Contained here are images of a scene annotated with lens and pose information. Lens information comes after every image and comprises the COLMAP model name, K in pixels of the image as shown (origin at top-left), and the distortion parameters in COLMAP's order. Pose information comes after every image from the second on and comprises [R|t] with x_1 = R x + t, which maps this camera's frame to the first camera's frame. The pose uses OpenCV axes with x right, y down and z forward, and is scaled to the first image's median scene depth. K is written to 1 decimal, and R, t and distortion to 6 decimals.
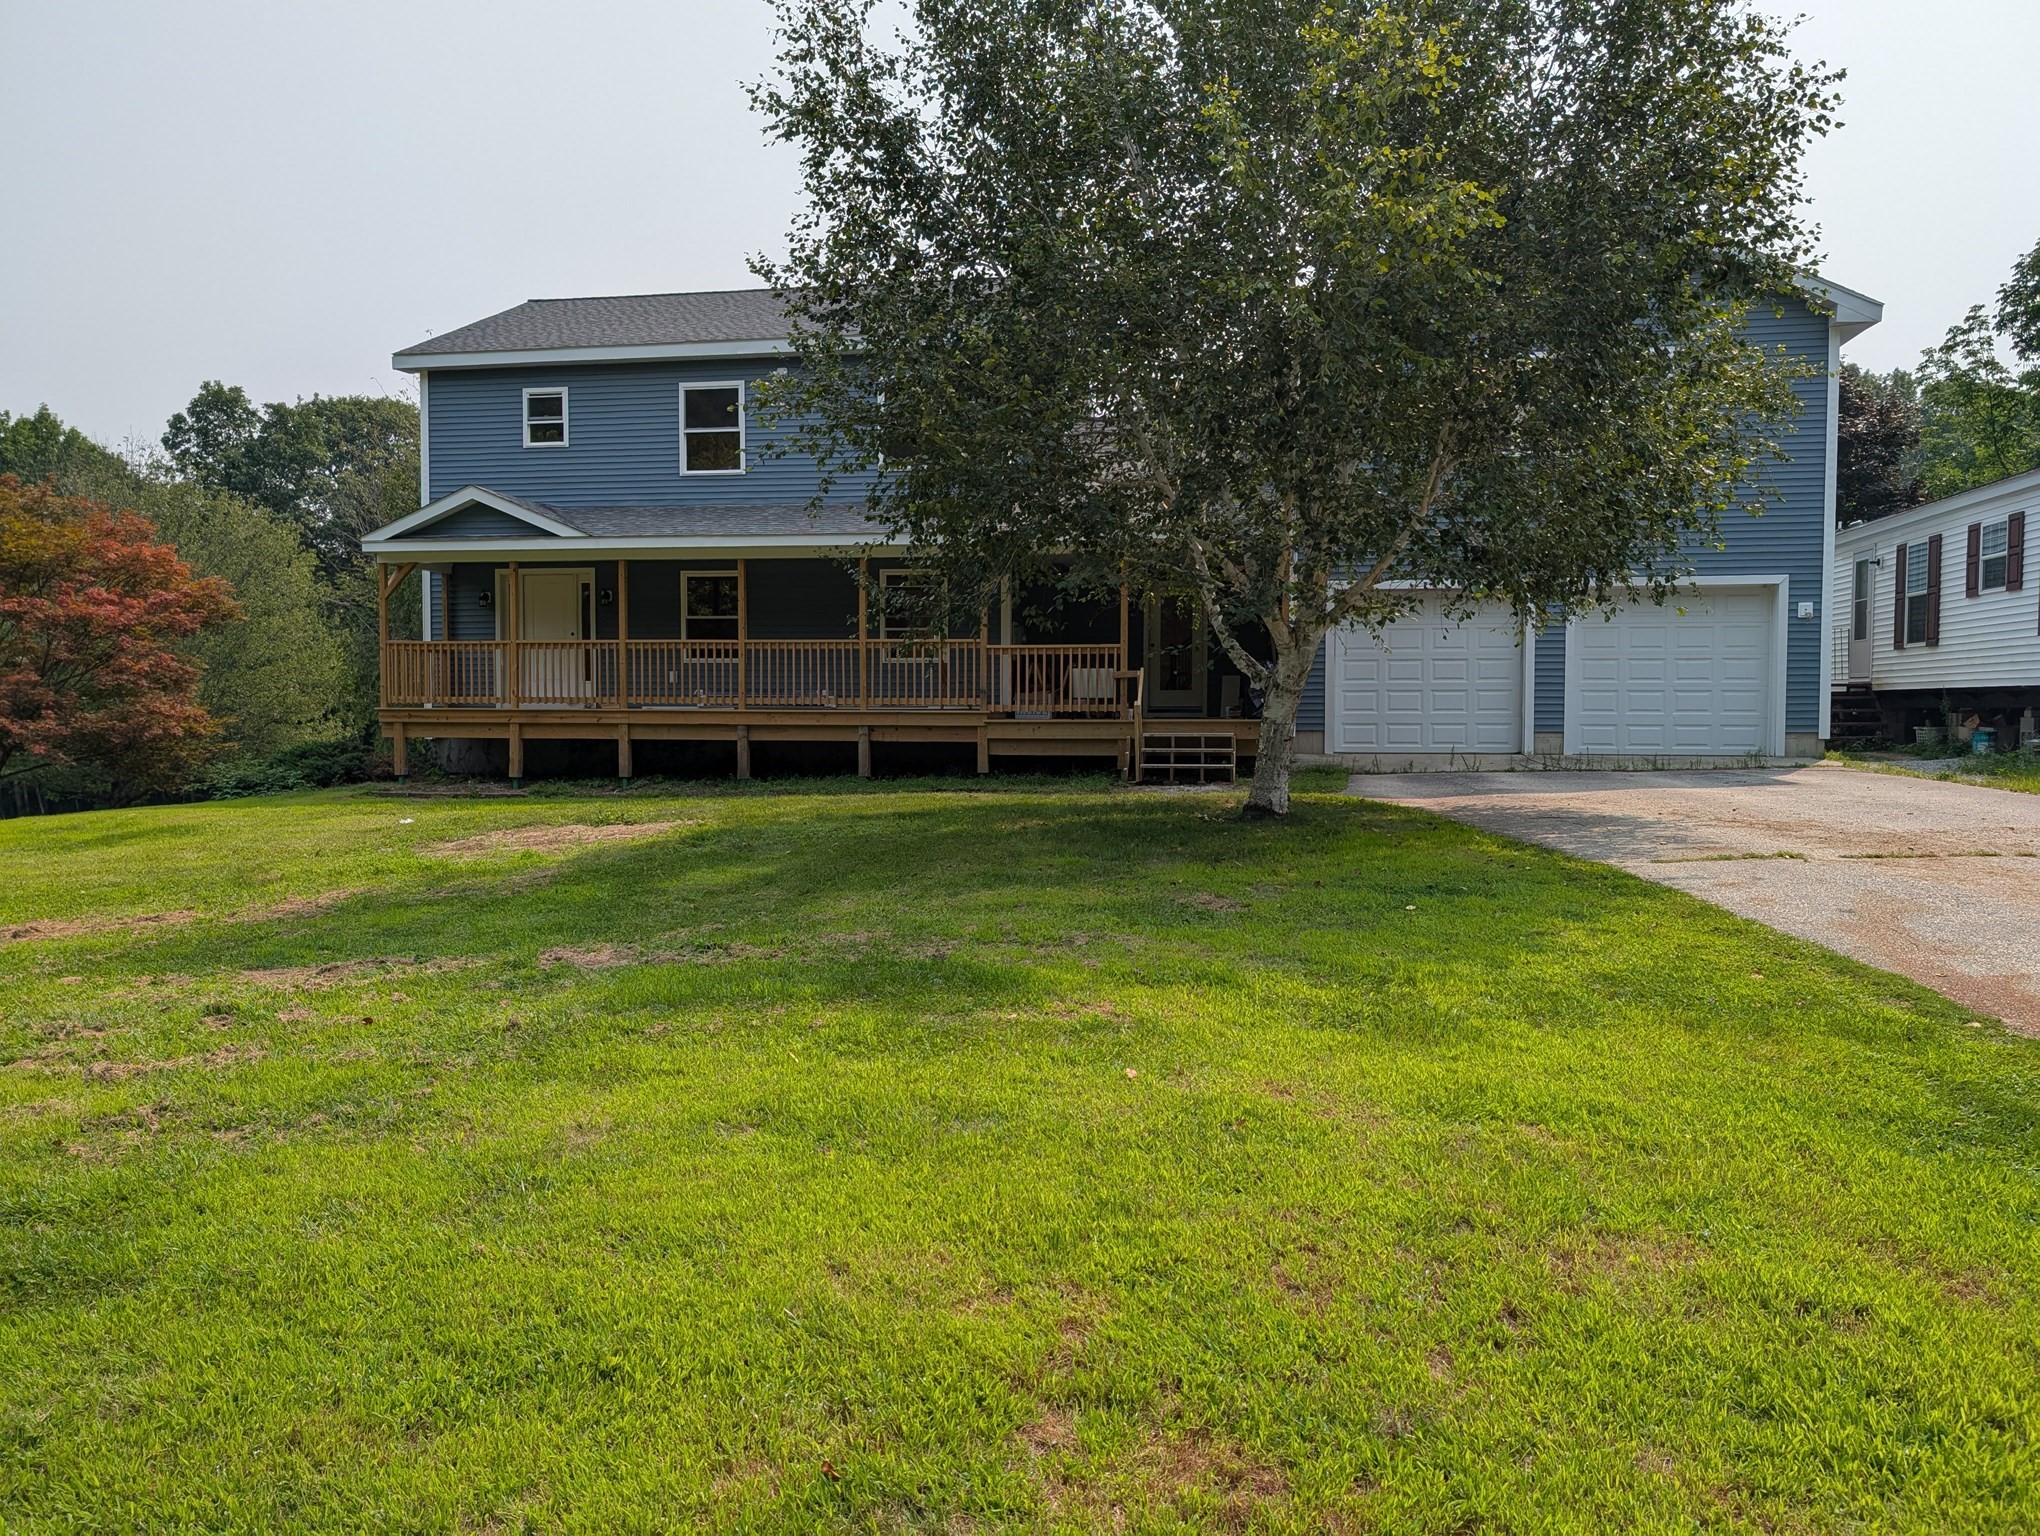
lens RADIAL K [[1450.4, 0, 1020.0], [0, 1450.4, 768.0], [0, 0, 1]] dist [0.006065, -0.000081]
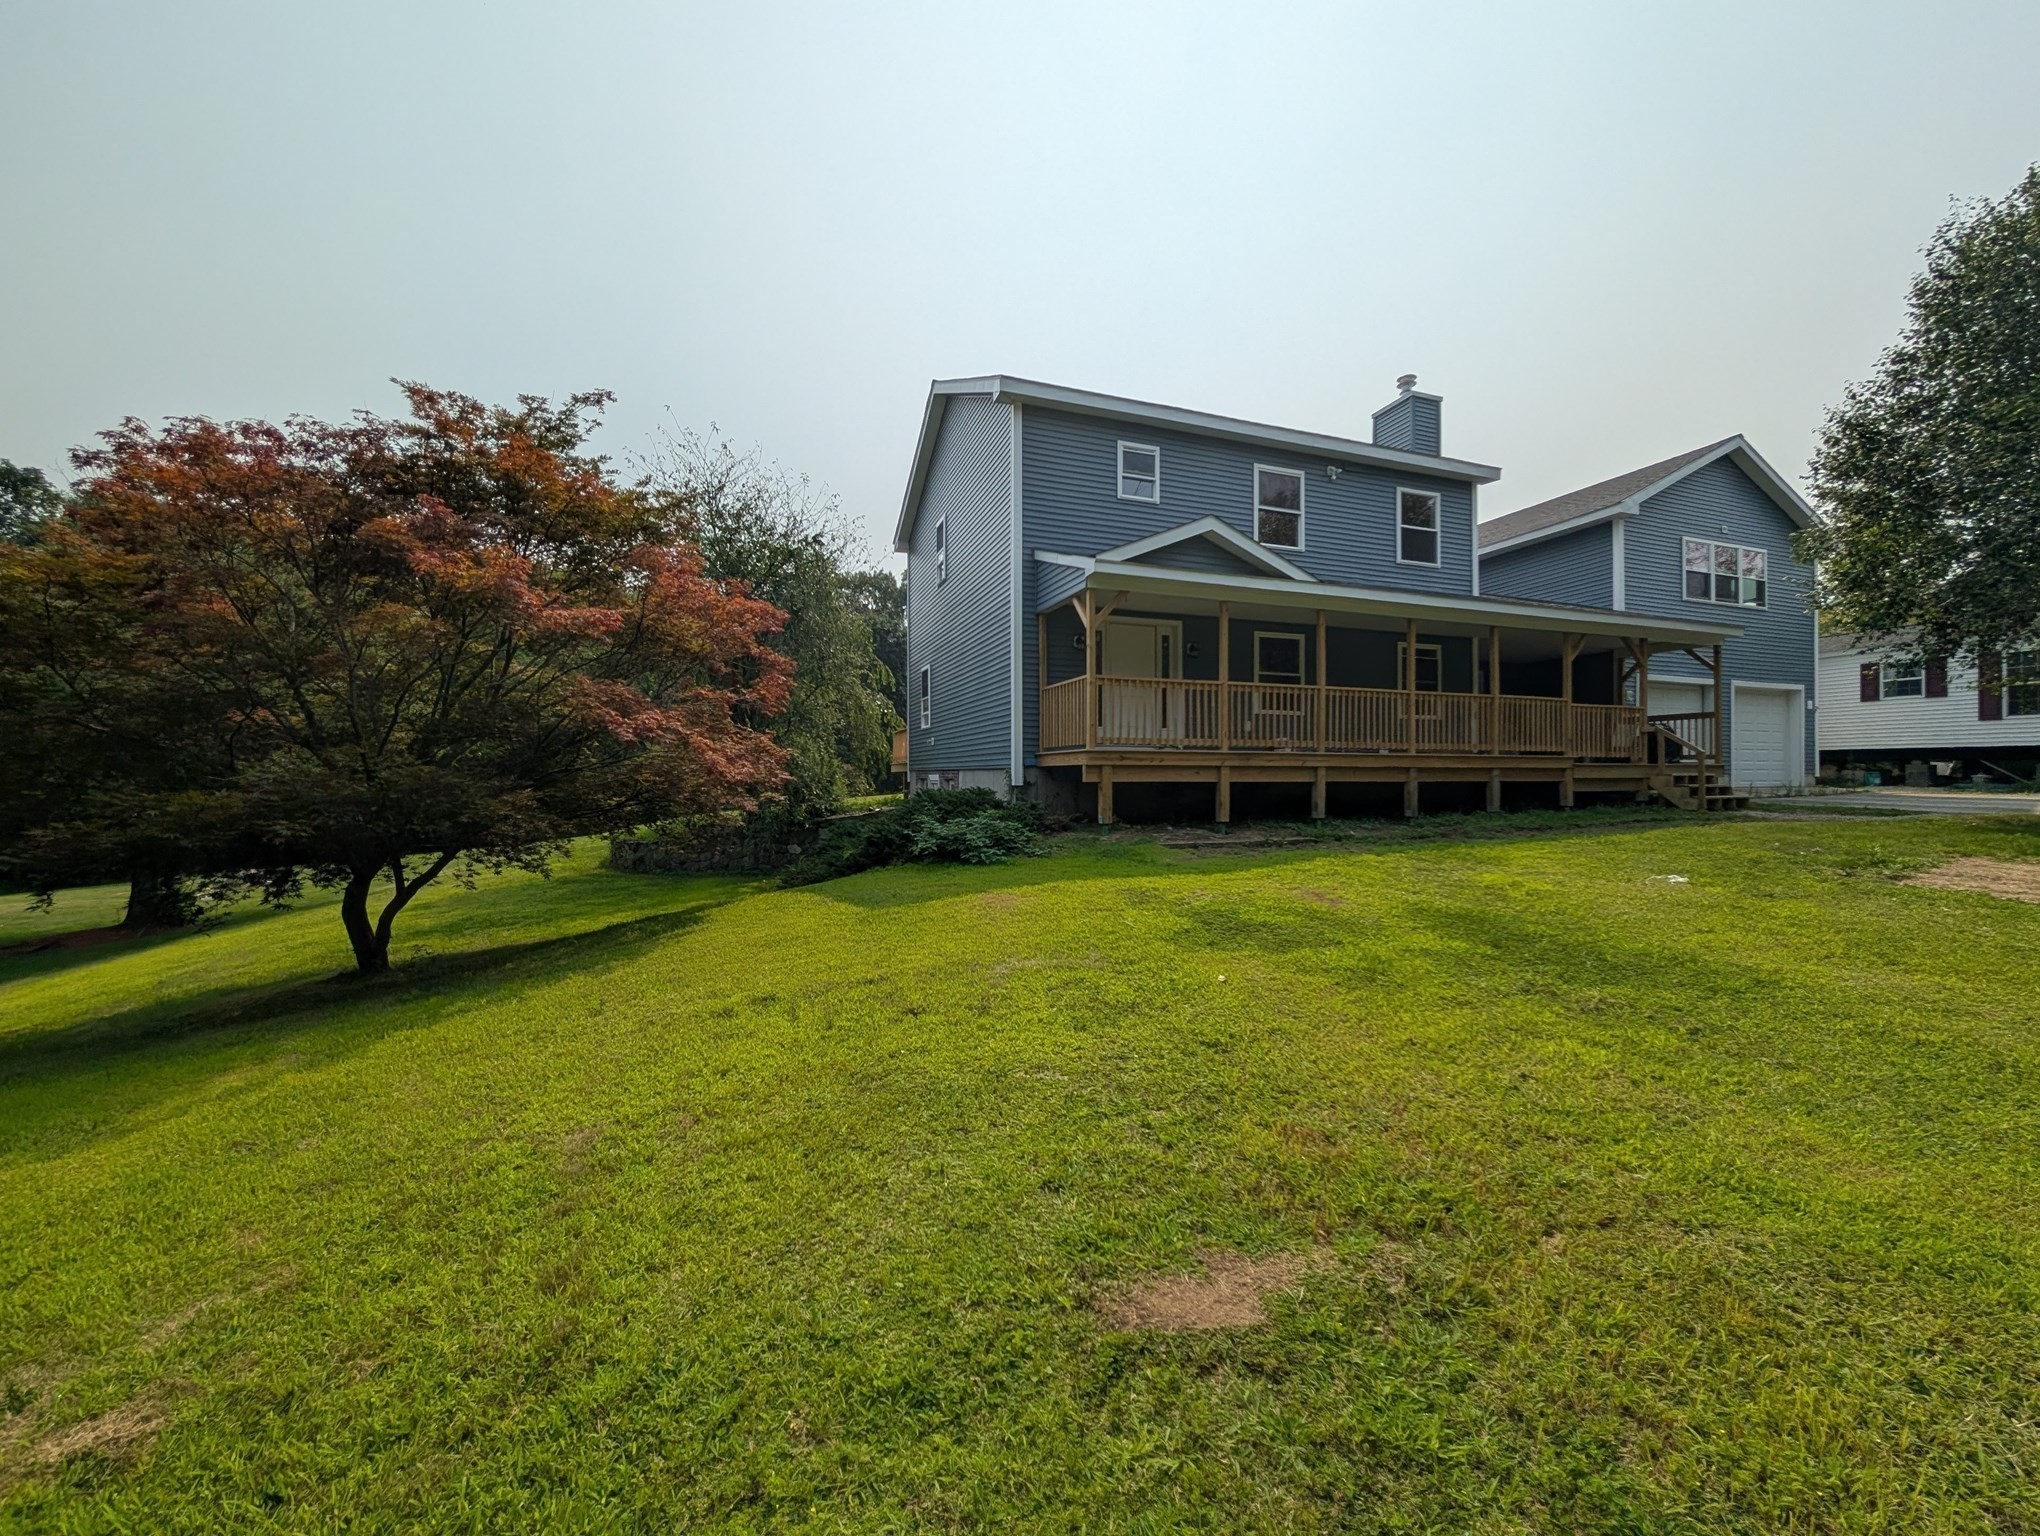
lens RADIAL K [[769.4, 0, 1022.1], [0, 769.4, 773.6], [0, 0, 1]] dist [-0.002070, -0.000092]
pose [[0.868629, -0.000994, 0.495462, -0.688096], [0.021605, 0.999123, -0.035872, -0.009917], [-0.494992, 0.041864, 0.867889, 0.589756]]
